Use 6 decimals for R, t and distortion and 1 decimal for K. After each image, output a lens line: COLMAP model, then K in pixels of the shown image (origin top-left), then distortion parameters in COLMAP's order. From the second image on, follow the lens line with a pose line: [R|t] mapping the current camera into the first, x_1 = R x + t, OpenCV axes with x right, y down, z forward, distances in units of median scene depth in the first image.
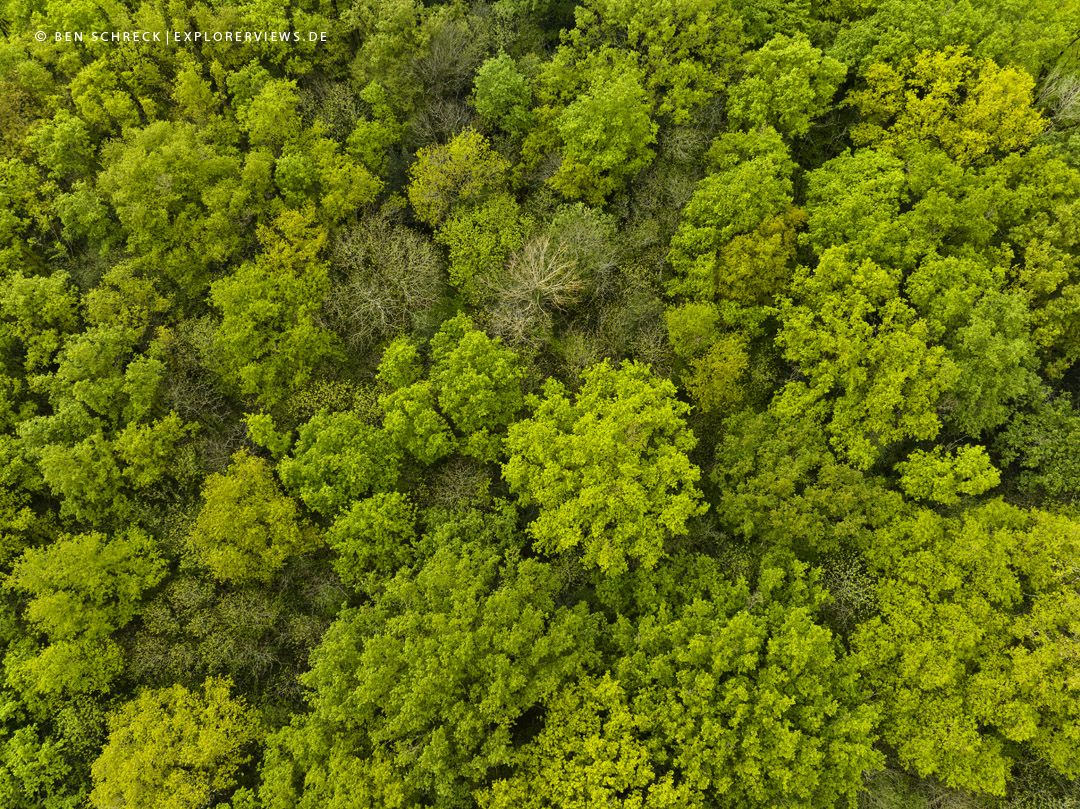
lens RADIAL K [[758.3, 0, 540.0], [0, 758.3, 404.5], [0, 0, 1]] dist [-0.041749, 0.002214]
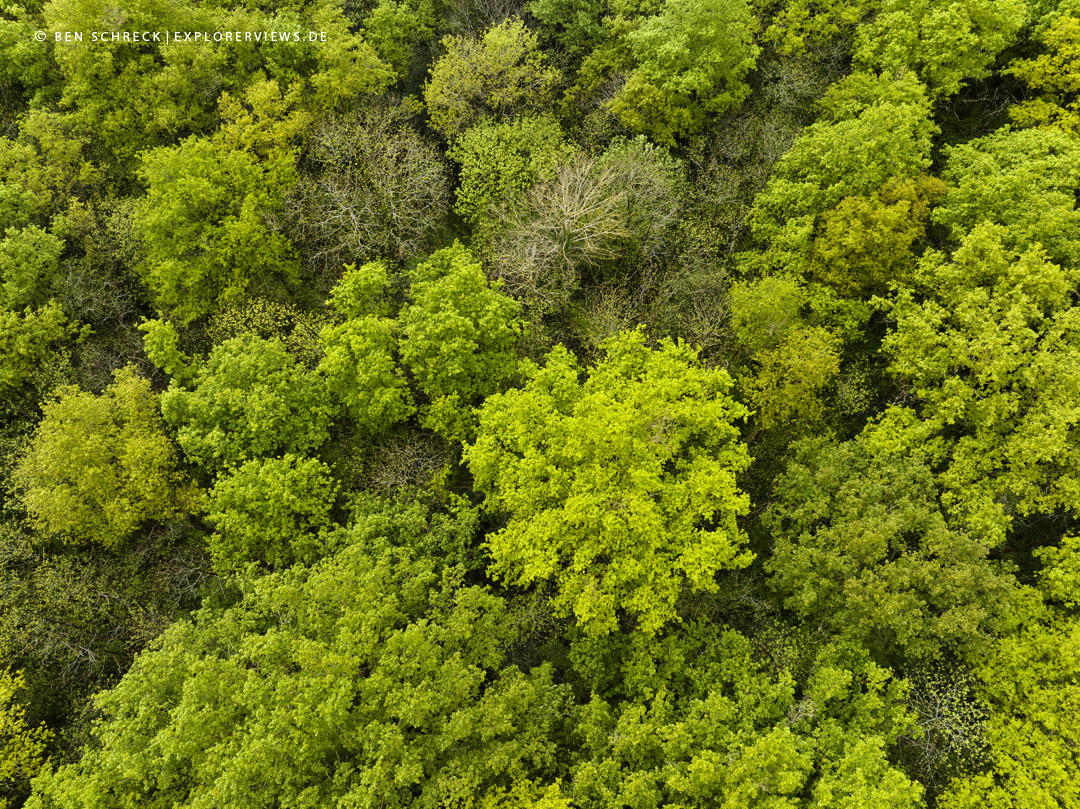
lens RADIAL K [[758.3, 0, 540.0], [0, 758.3, 404.5], [0, 0, 1]] dist [-0.041749, 0.002214]
pose [[0.983471, 0.171501, -0.058067, 0.049970], [-0.174442, 0.983396, -0.050027, 0.064515], [0.048523, 0.059329, 0.997058, 0.301111]]
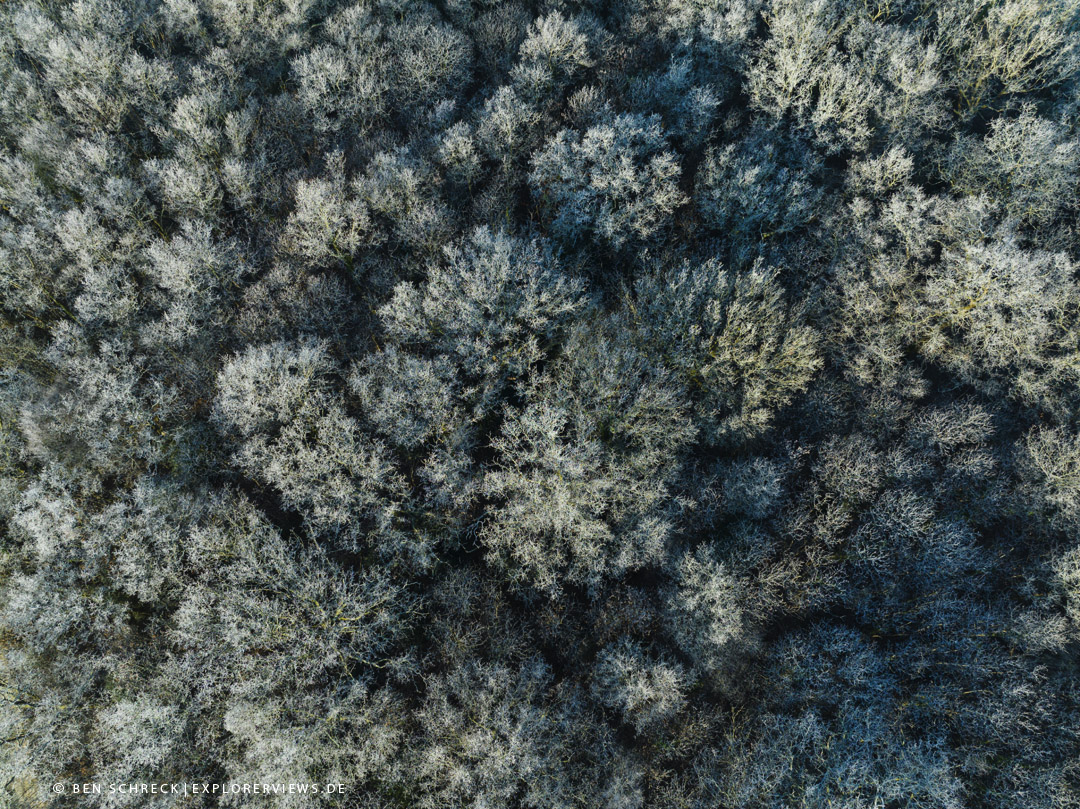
lens RADIAL K [[758.3, 0, 540.0], [0, 758.3, 404.5], [0, 0, 1]] dist [-0.041749, 0.002214]
pose [[0.999924, -0.012337, -0.000794, -0.032786], [0.012325, 0.999837, -0.013214, 0.470915], [0.000957, 0.013203, 0.999912, -0.260294]]
